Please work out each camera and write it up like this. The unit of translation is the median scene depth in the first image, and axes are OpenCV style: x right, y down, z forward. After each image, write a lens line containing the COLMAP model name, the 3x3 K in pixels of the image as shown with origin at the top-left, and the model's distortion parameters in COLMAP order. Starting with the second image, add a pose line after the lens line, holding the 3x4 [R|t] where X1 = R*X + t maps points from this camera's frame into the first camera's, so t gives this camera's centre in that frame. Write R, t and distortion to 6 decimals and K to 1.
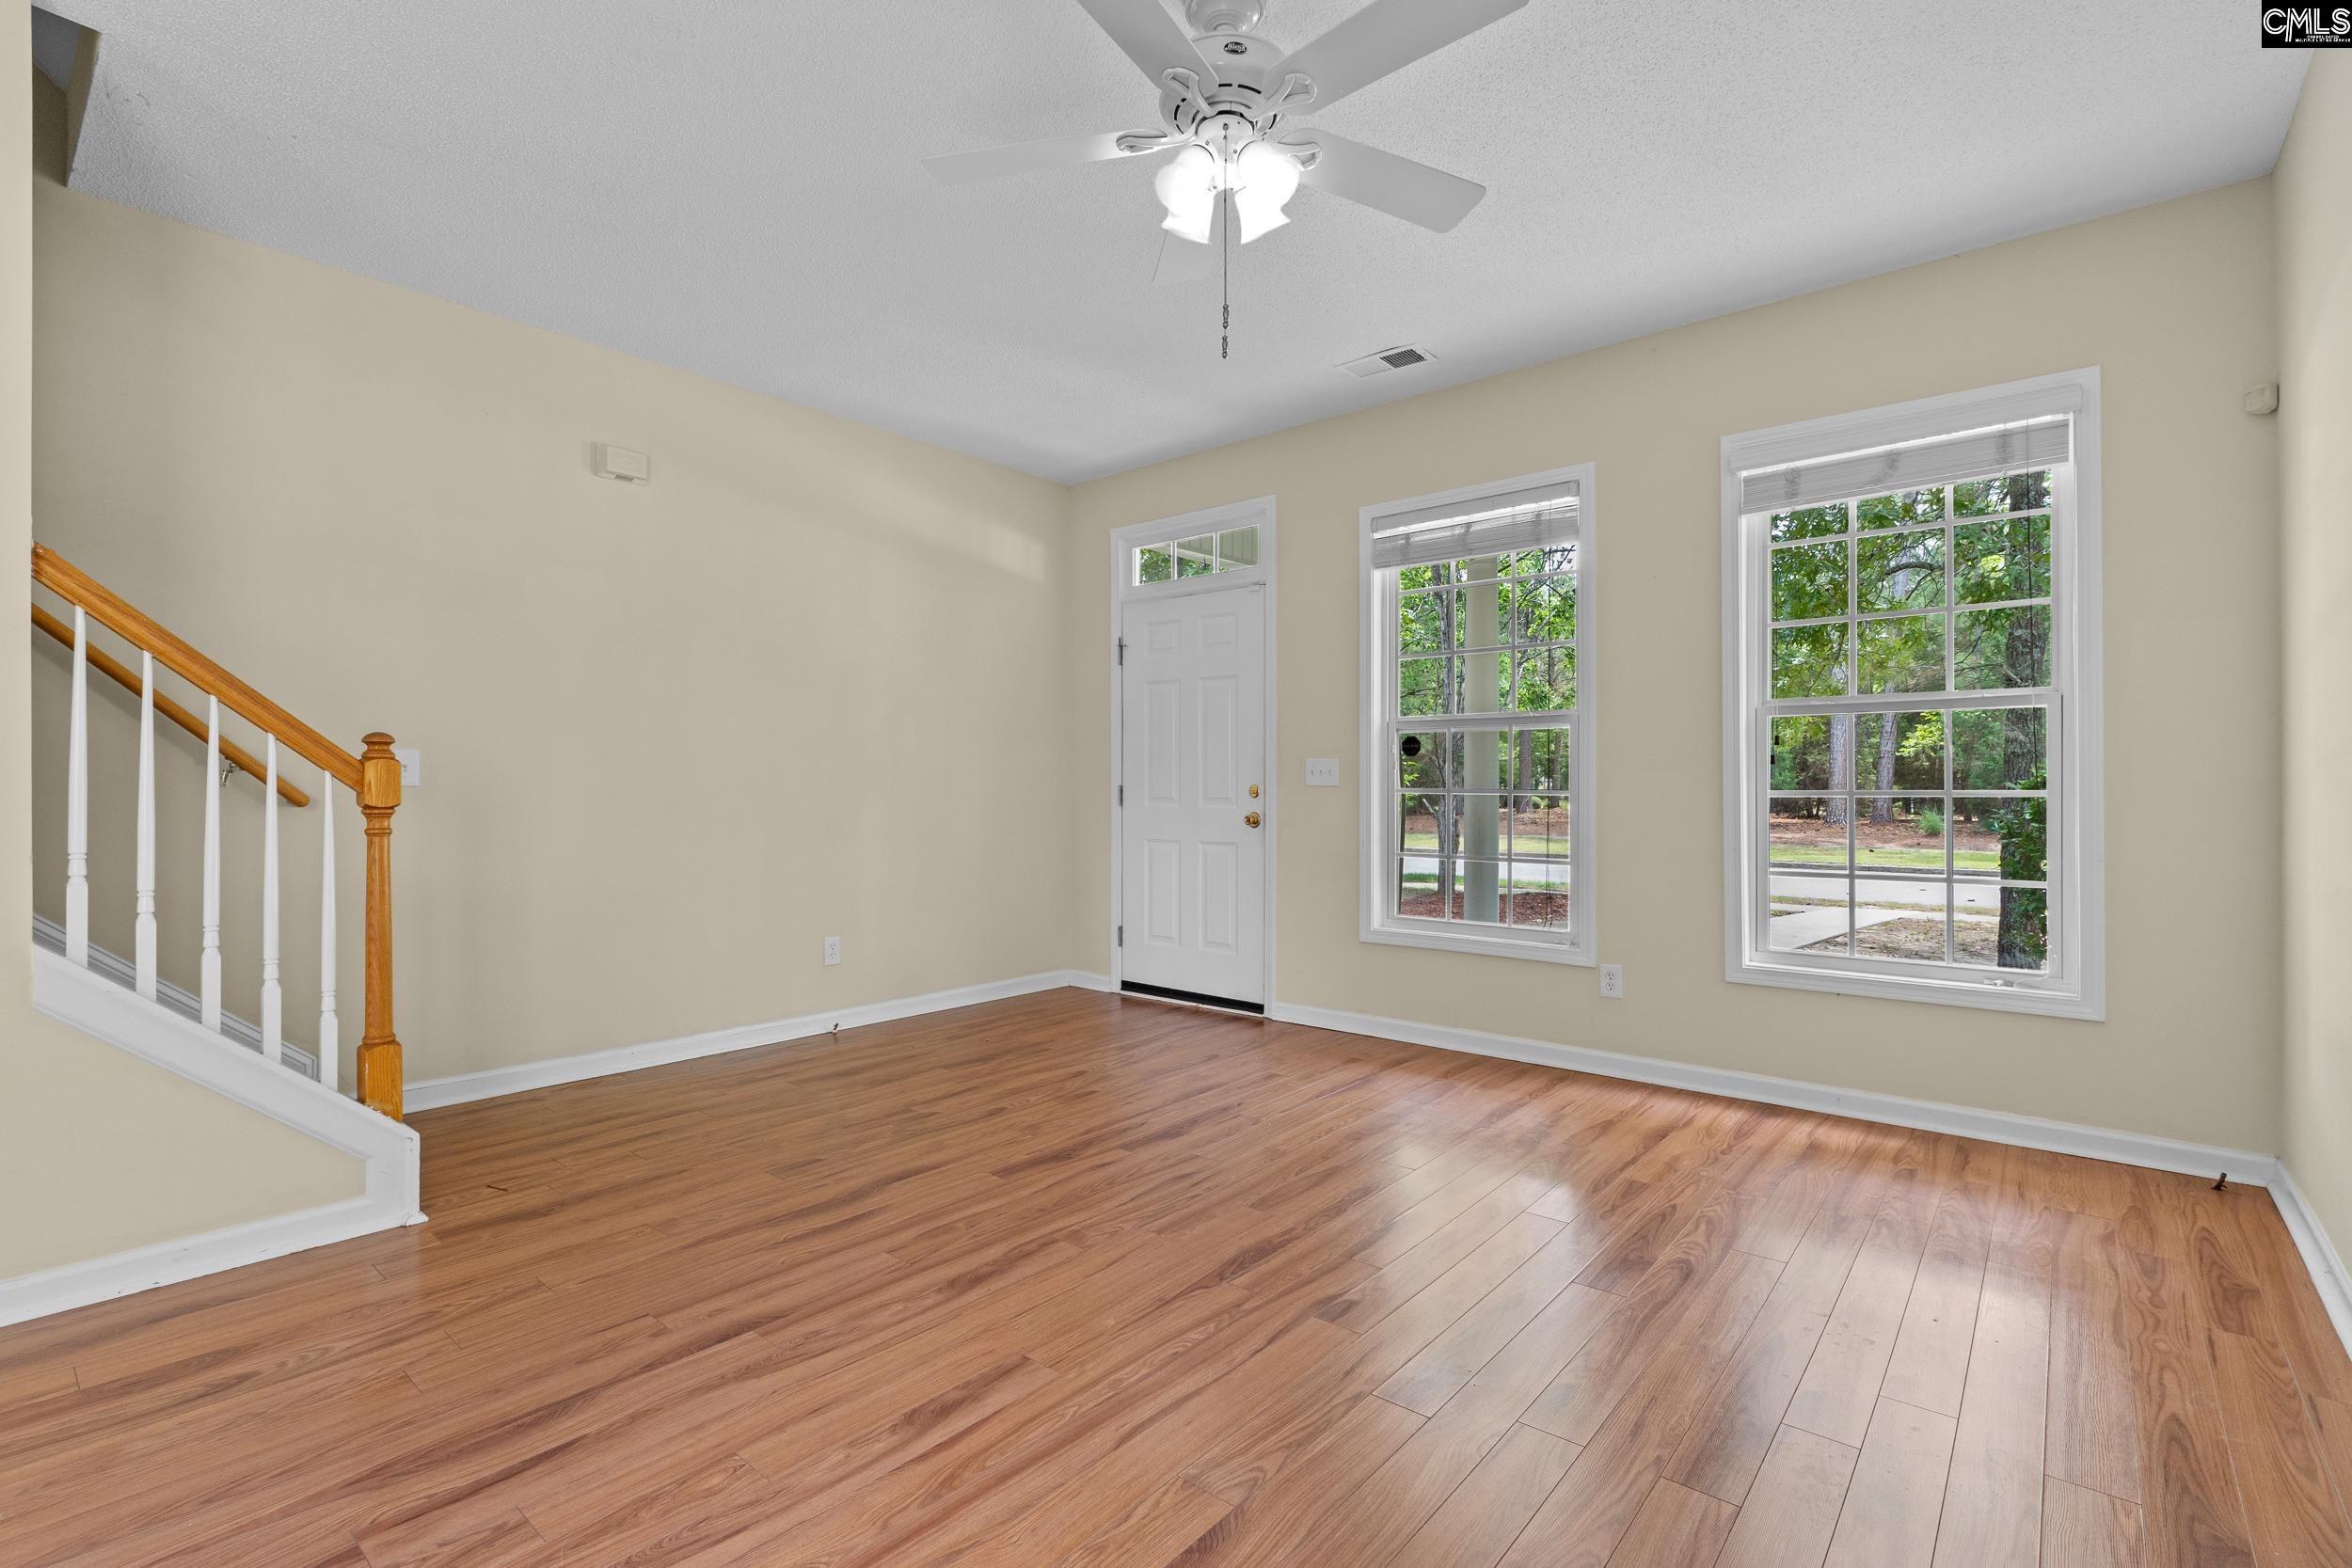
lens RADIAL K [[1065.3, 0, 1171.7], [0, 1065.3, 790.5], [0, 0, 1]] dist [-0.015104, 0.002468]
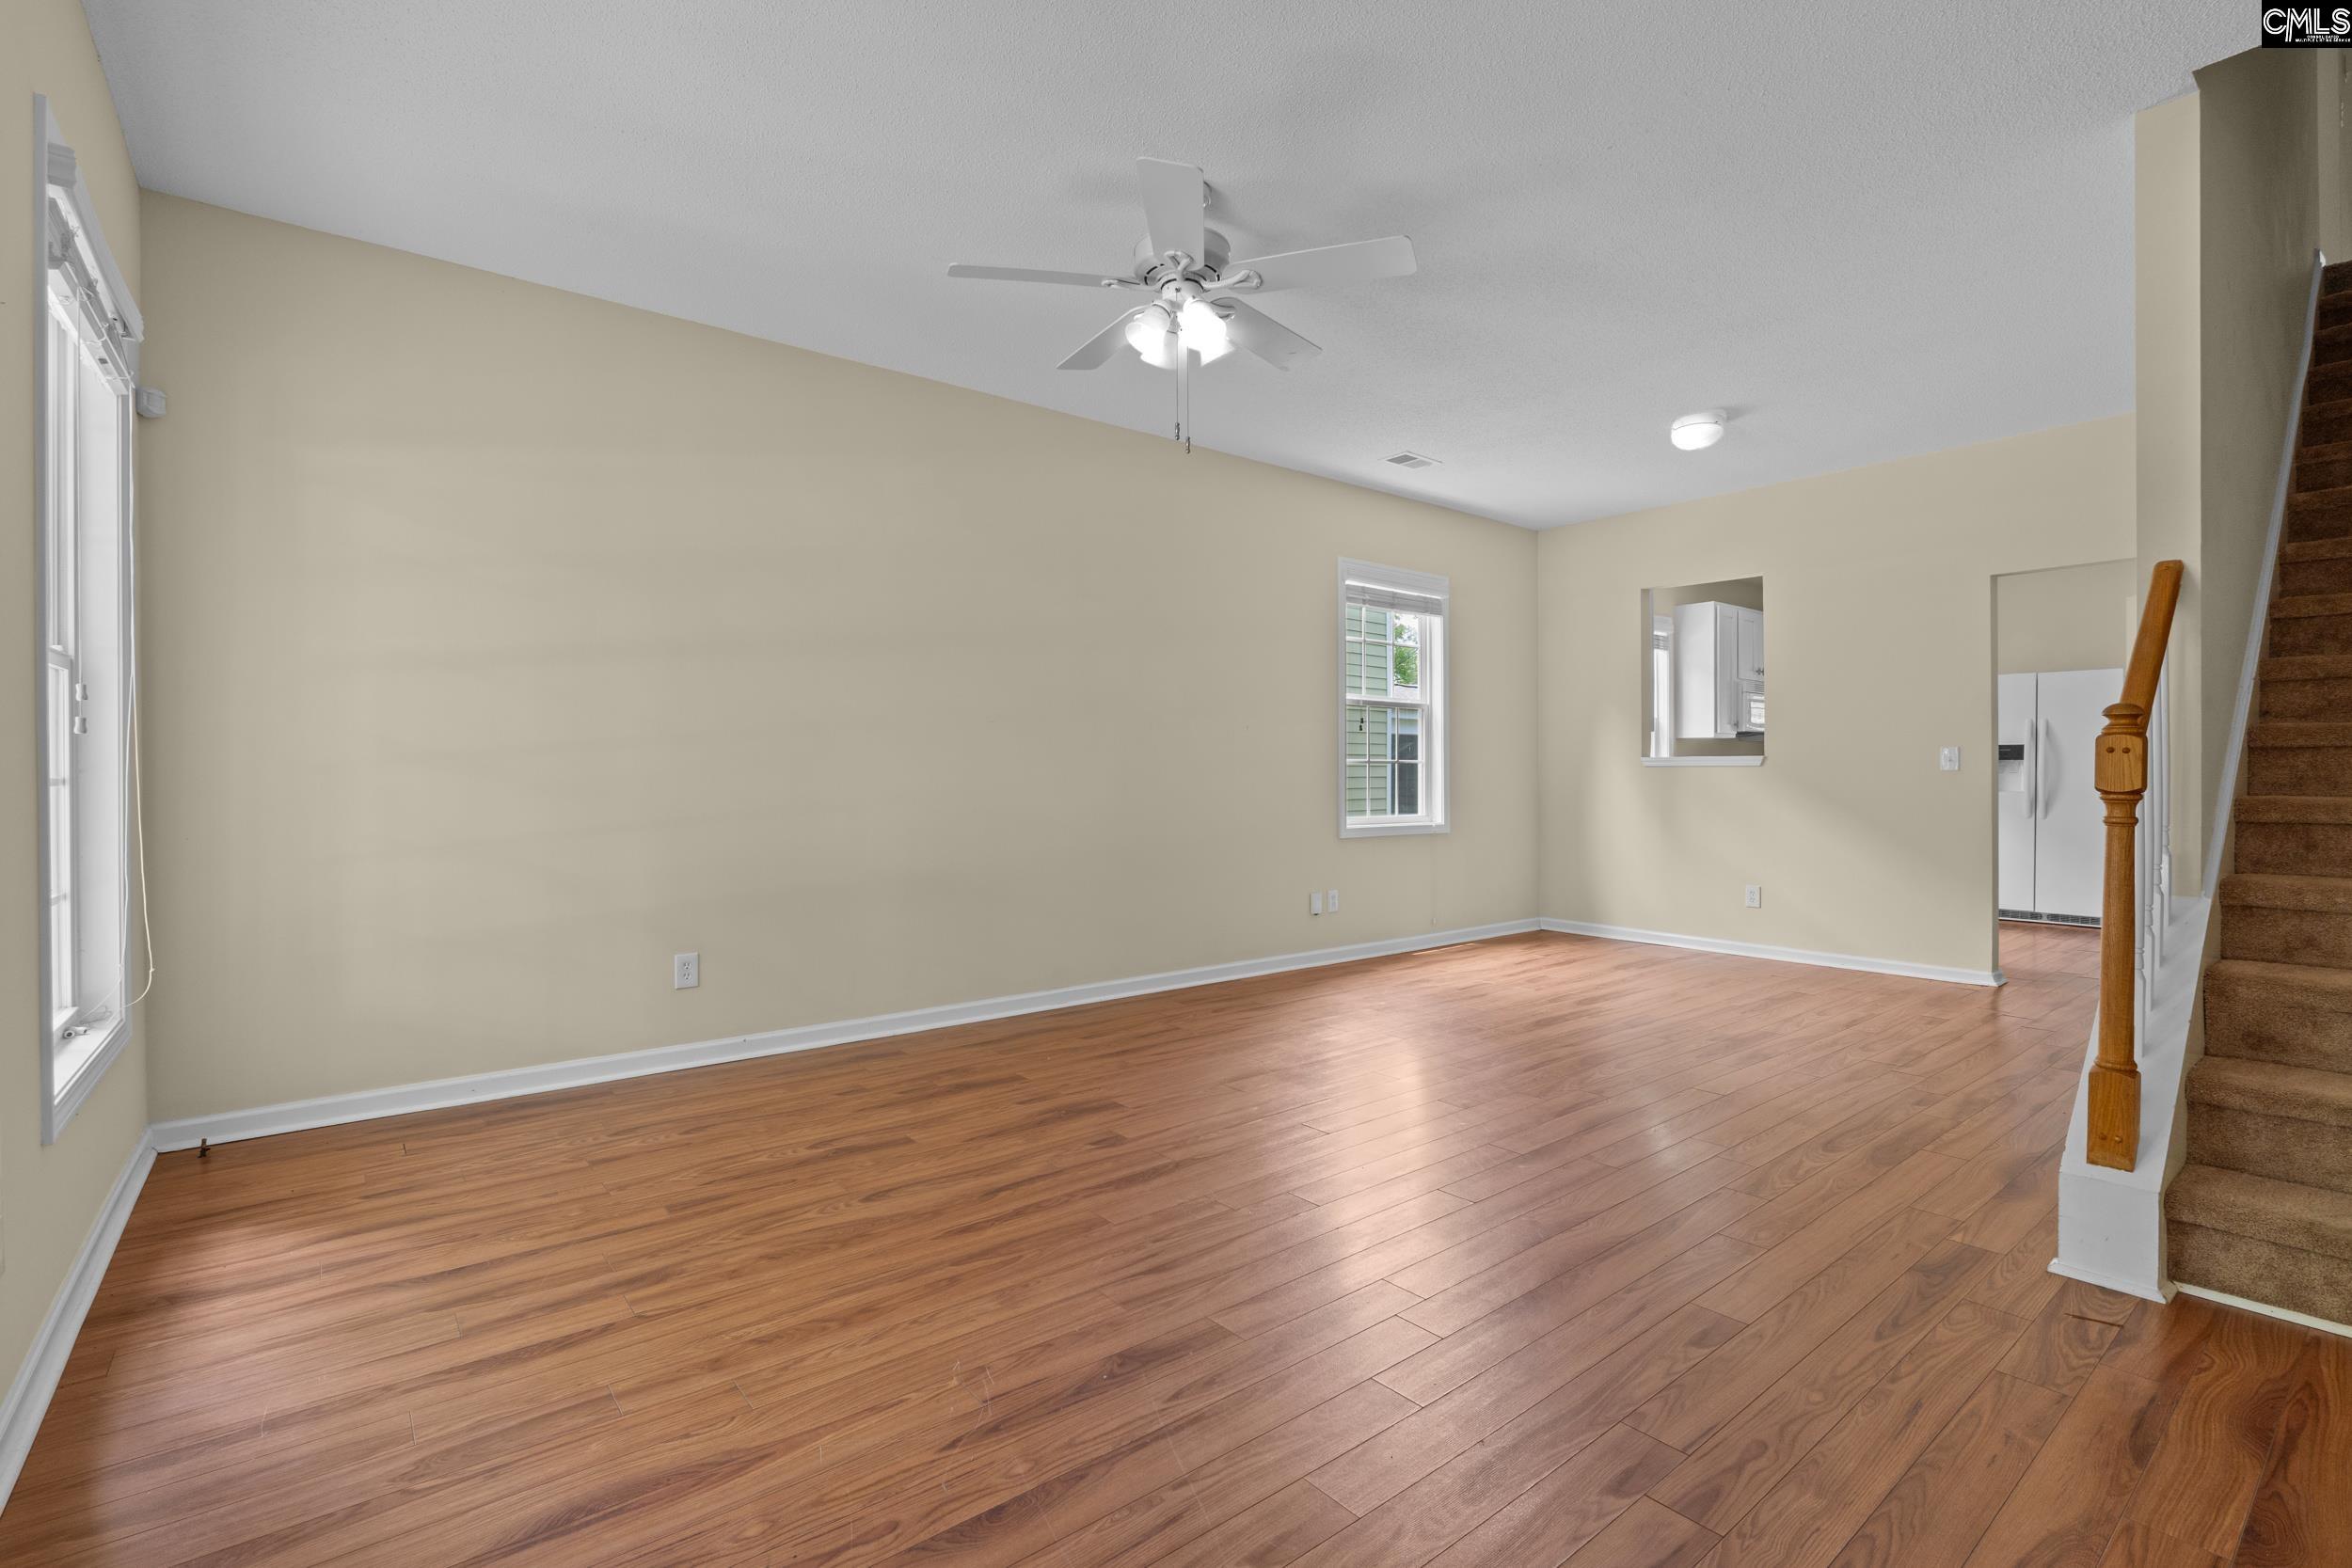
lens RADIAL K [[1065.3, 0, 1166.9], [0, 1065.3, 784.0], [0, 0, 1]] dist [-0.015104, 0.002468]
pose [[-0.980371, 0.000243, 0.197162, -0.121133], [0.002256, 0.999948, 0.009985, -0.000561], [-0.197149, 0.010234, -0.980320, 1.433342]]
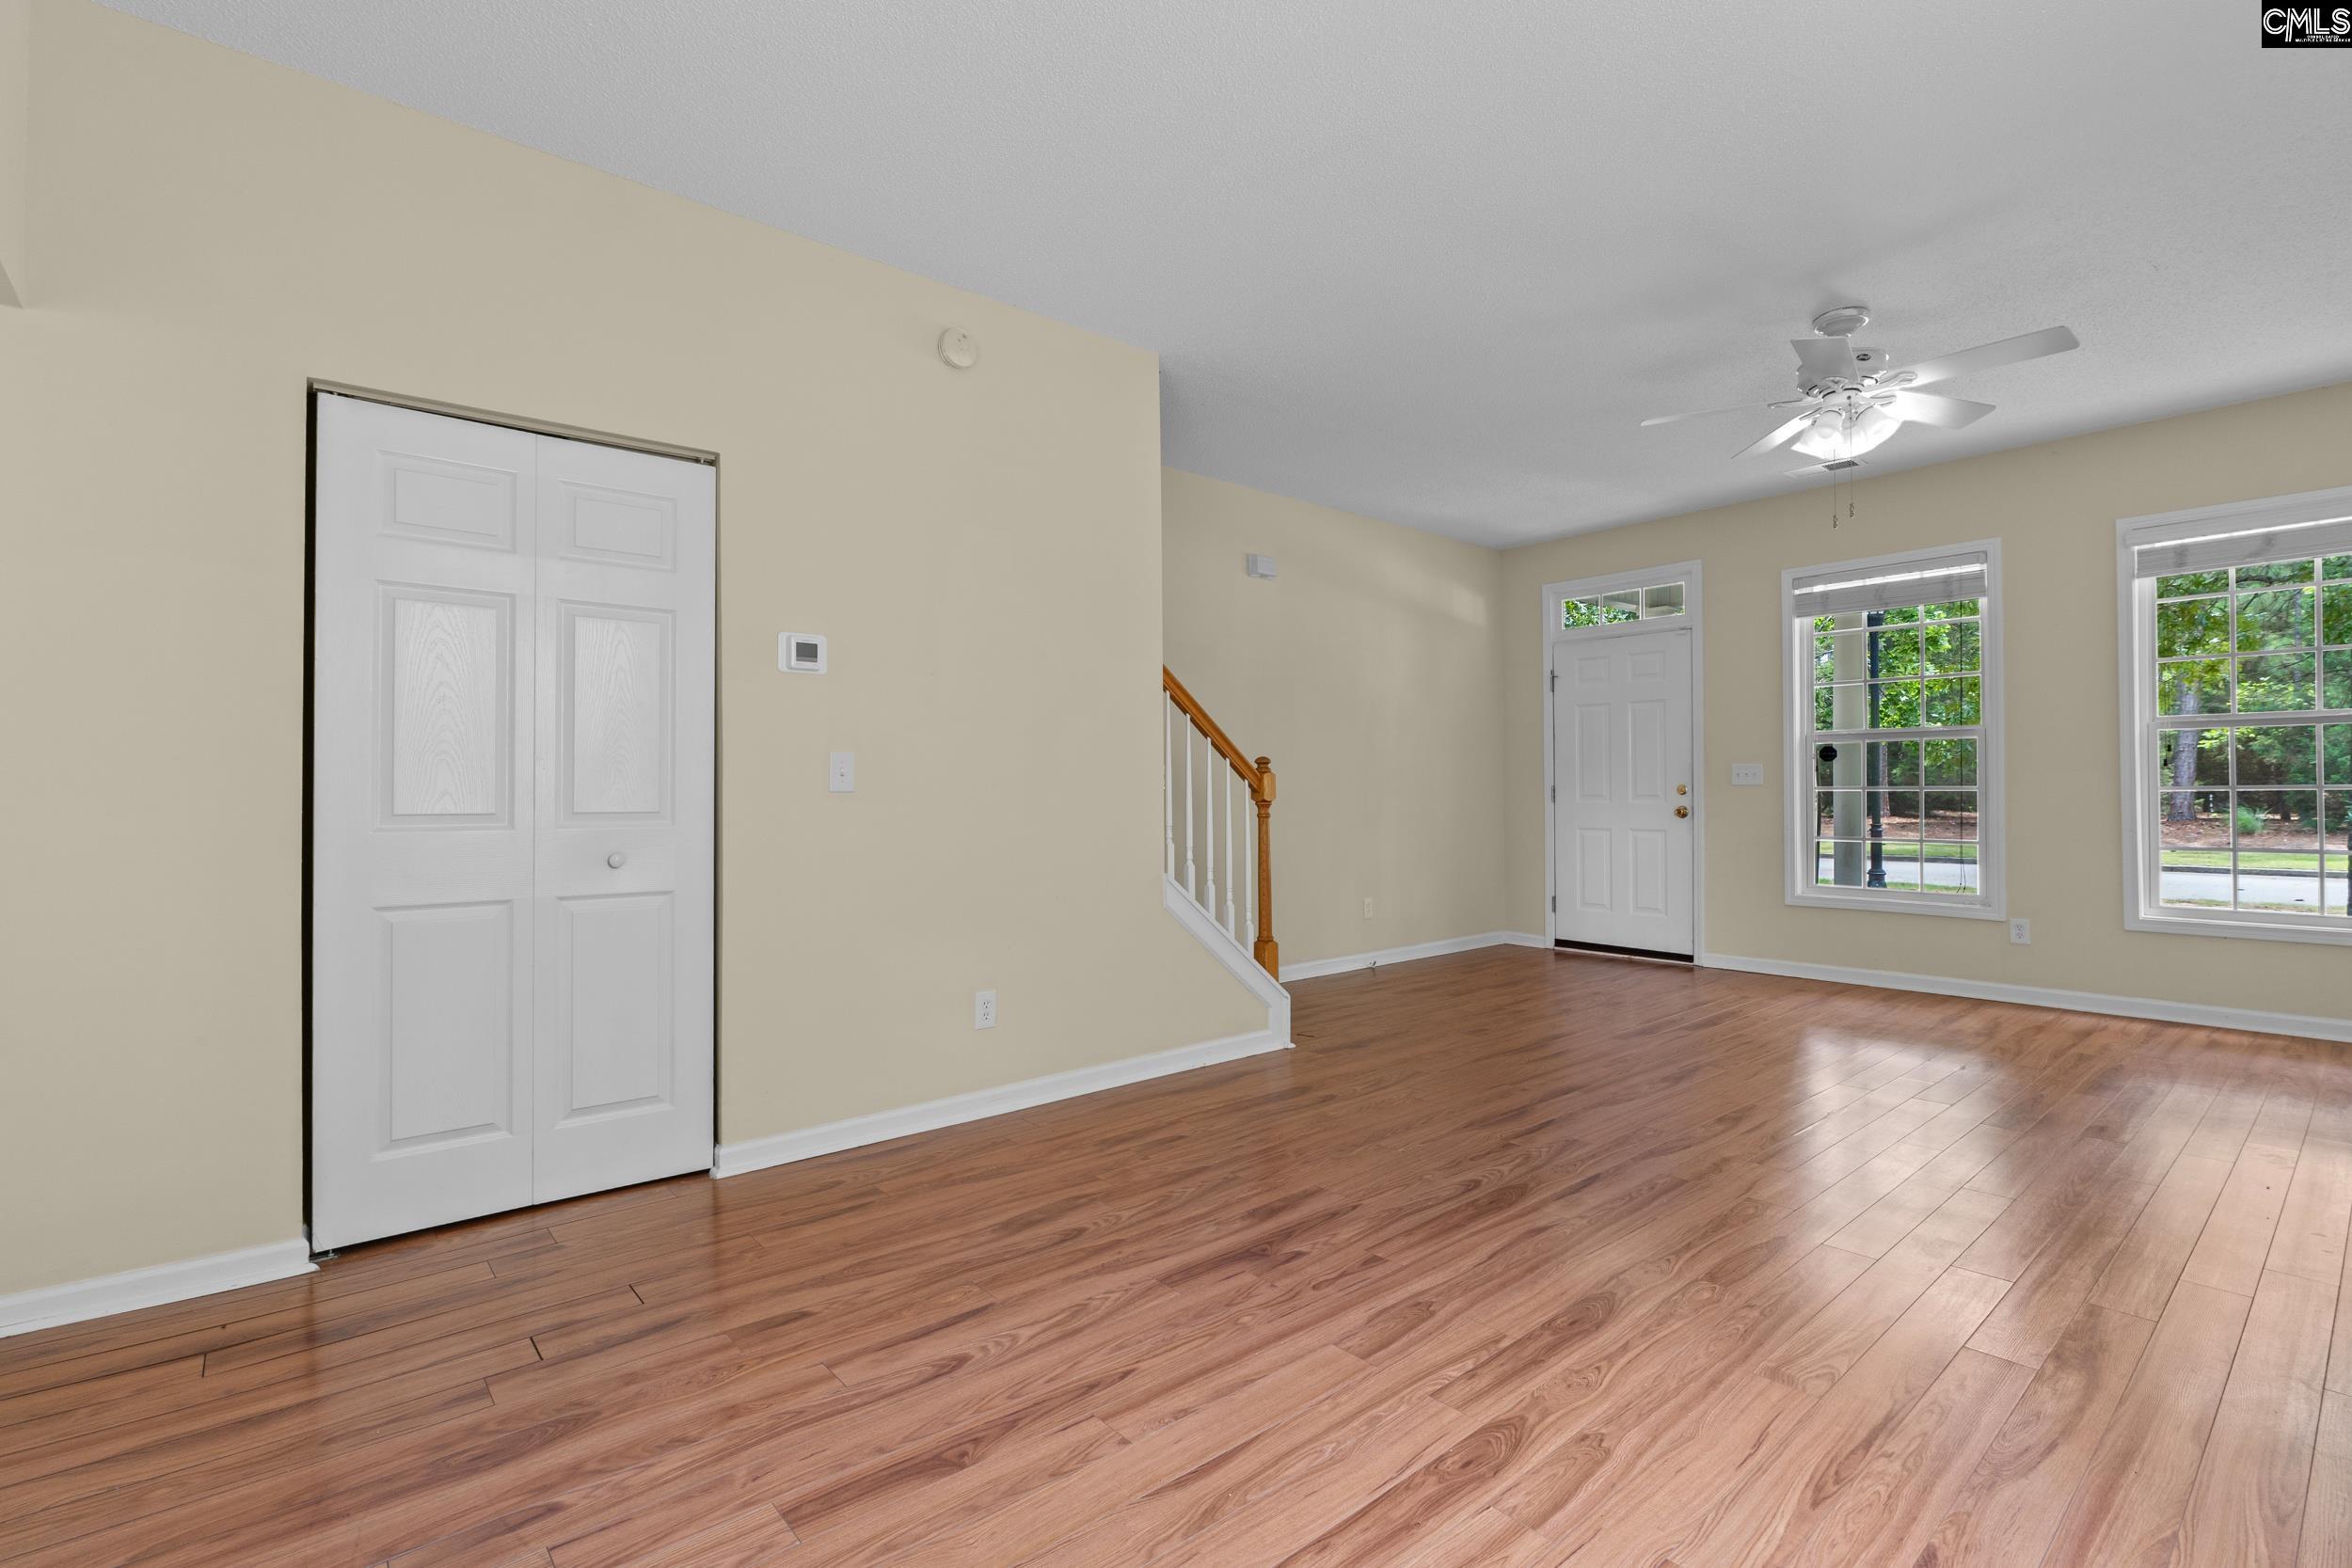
lens RADIAL K [[1065.3, 0, 1171.4], [0, 1065.3, 787.2], [0, 0, 1]] dist [-0.015104, 0.002468]
pose [[0.986406, -0.006942, -0.164180, -0.446870], [0.006152, 0.999967, -0.005320, 0.001218], [0.164211, 0.004237, 0.986416, -0.509689]]
